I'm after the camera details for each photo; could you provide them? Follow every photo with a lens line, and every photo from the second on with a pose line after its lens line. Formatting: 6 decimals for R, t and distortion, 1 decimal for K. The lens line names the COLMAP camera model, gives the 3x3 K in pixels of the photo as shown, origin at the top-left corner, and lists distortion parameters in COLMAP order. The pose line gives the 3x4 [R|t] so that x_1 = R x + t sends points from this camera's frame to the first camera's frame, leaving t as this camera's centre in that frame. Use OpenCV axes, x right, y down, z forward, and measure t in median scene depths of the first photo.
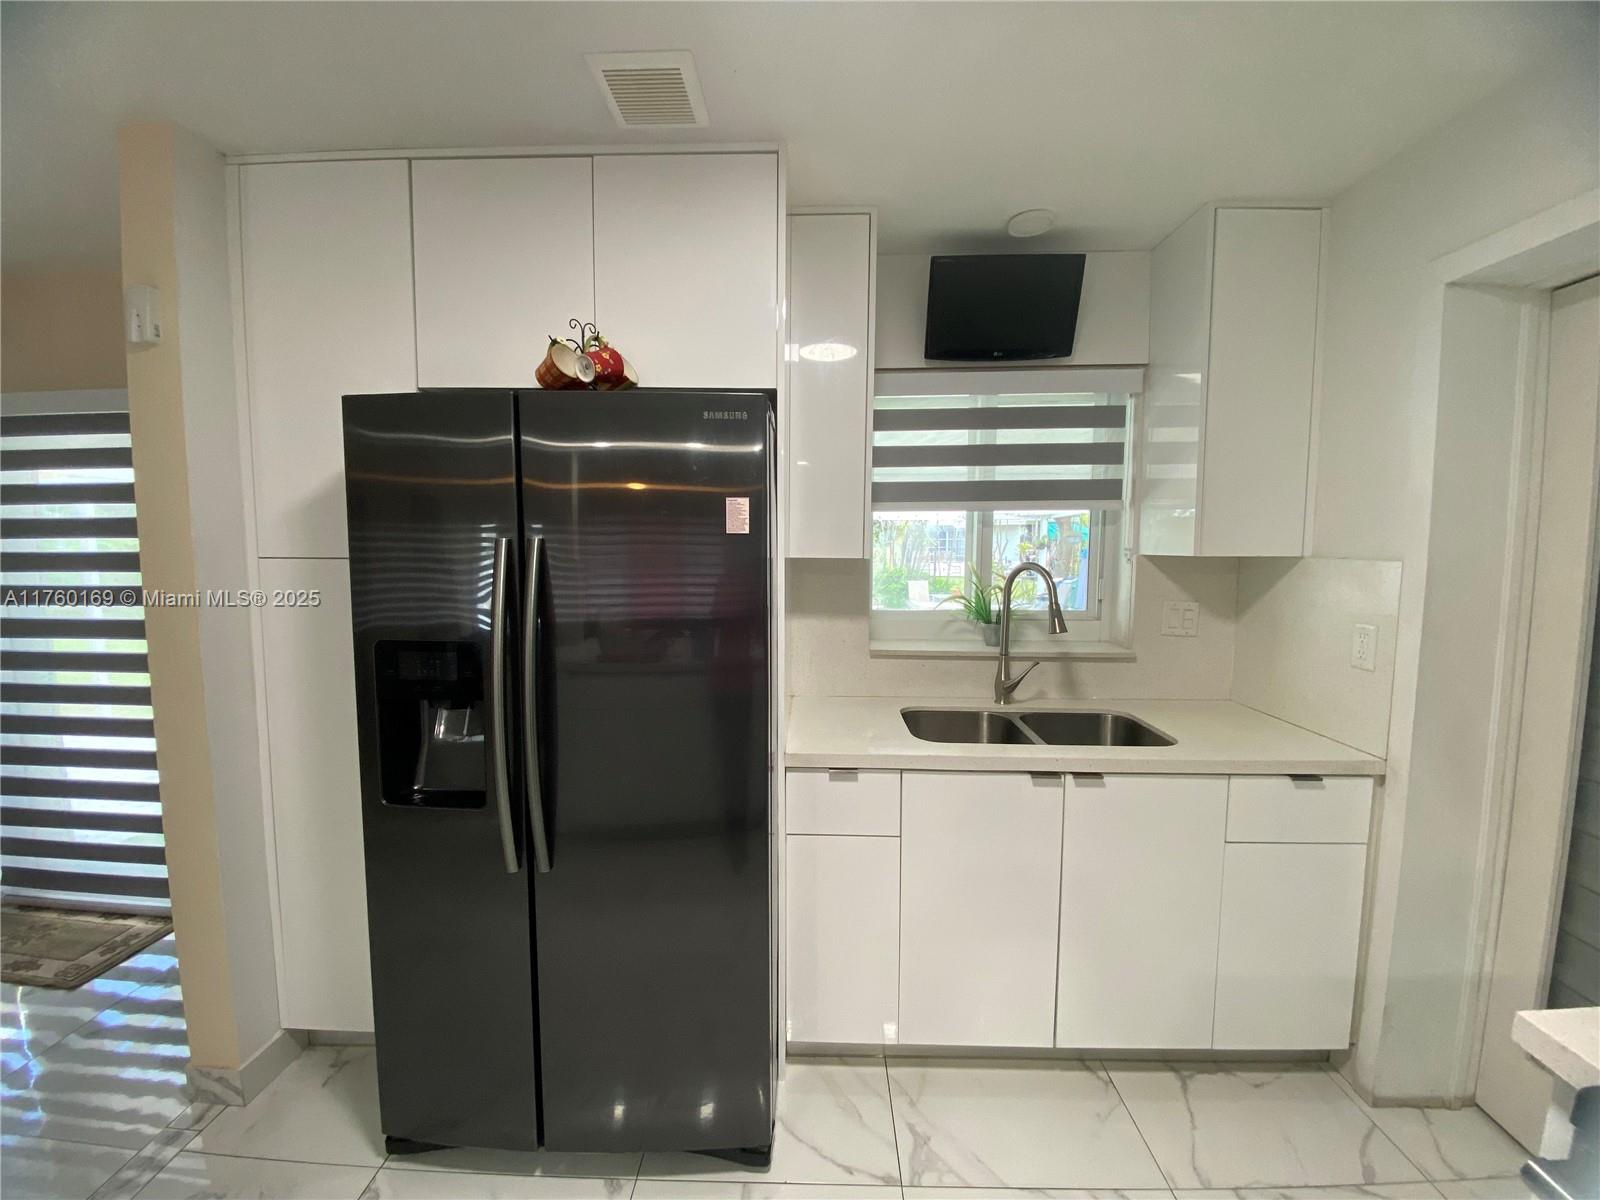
lens RADIAL K [[646.4, 0, 789.1], [0, 646.4, 594.8], [0, 0, 1]] dist [0.012136, -0.016592]
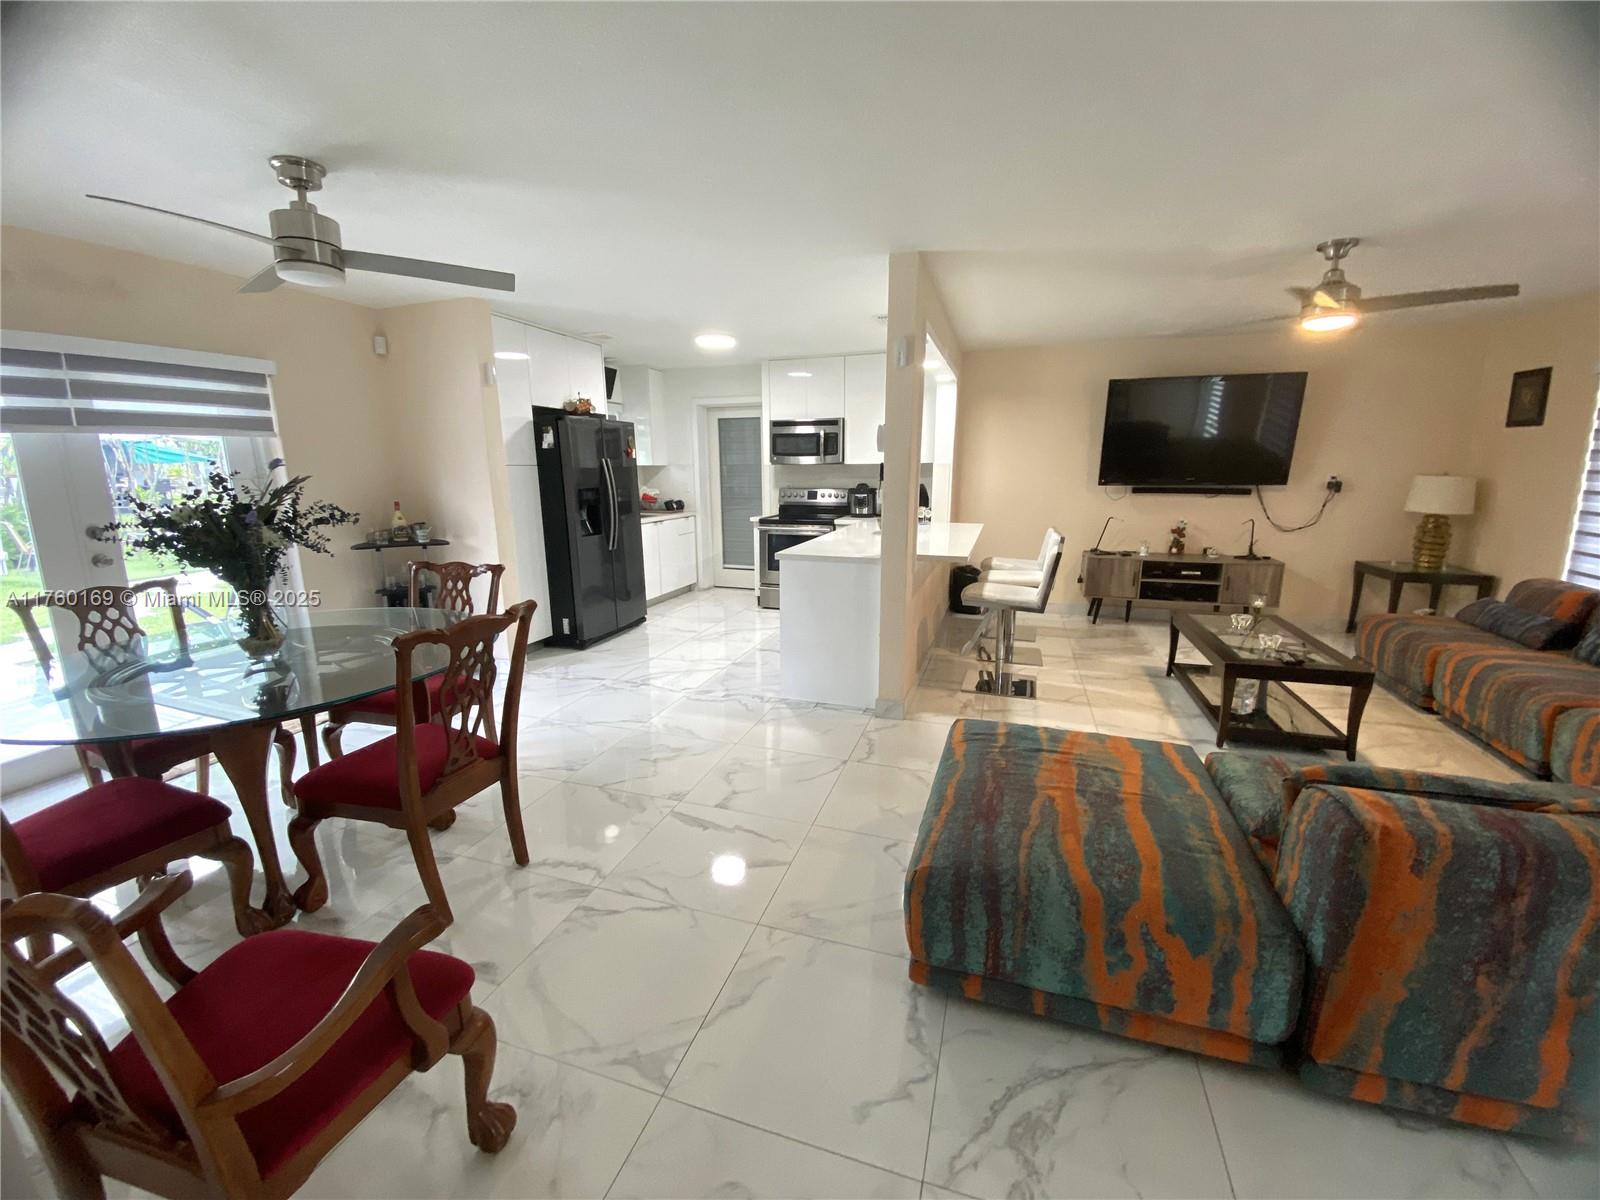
lens RADIAL K [[646.4, 0, 791.1], [0, 646.4, 600.6], [0, 0, 1]] dist [0.012136, -0.016592]
pose [[0.298287, -0.198834, 0.933536, -2.906208], [0.084856, 0.979713, 0.181556, 0.095227], [-0.950697, 0.025060, 0.309108, -0.907978]]
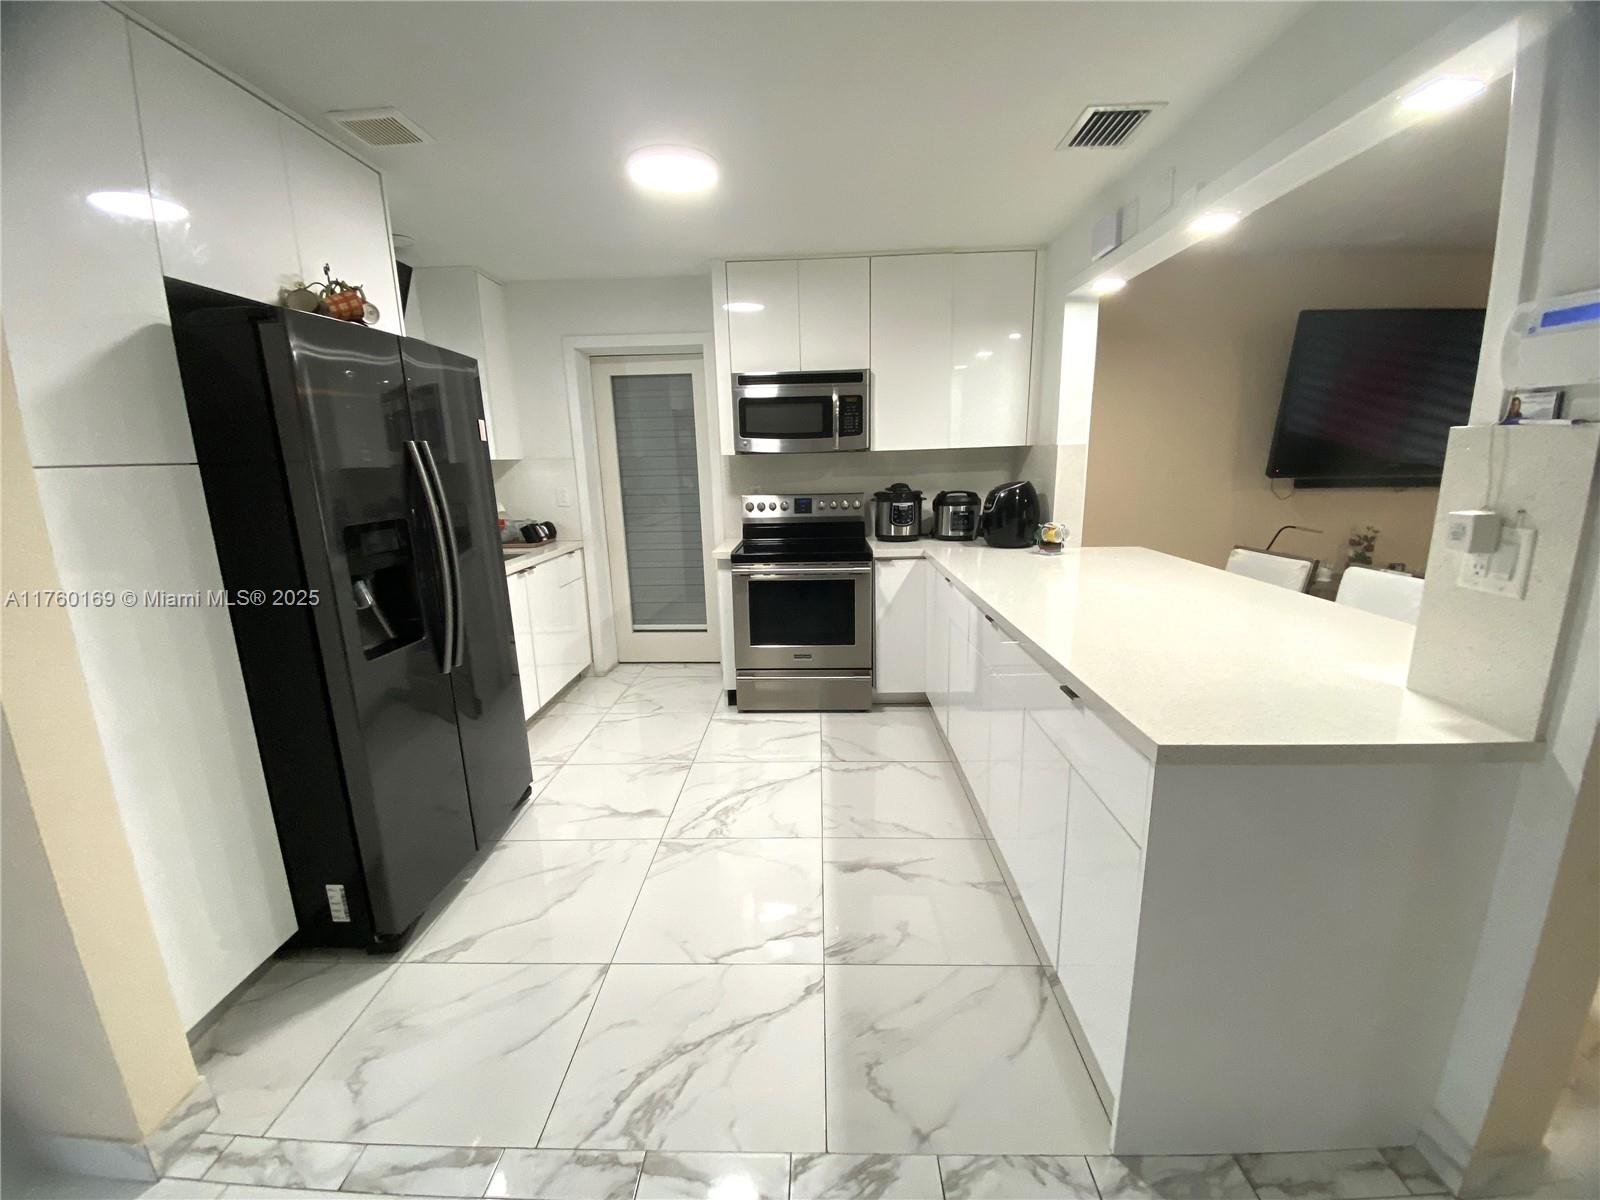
lens RADIAL K [[646.4, 0, 799.4], [0, 646.4, 598.5], [0, 0, 1]] dist [0.012136, -0.016592]
pose [[-0.004023, -0.211971, 0.977268, -1.458838], [0.104442, 0.971842, 0.211224, 0.026680], [-0.994523, 0.102918, 0.018230, 0.125389]]
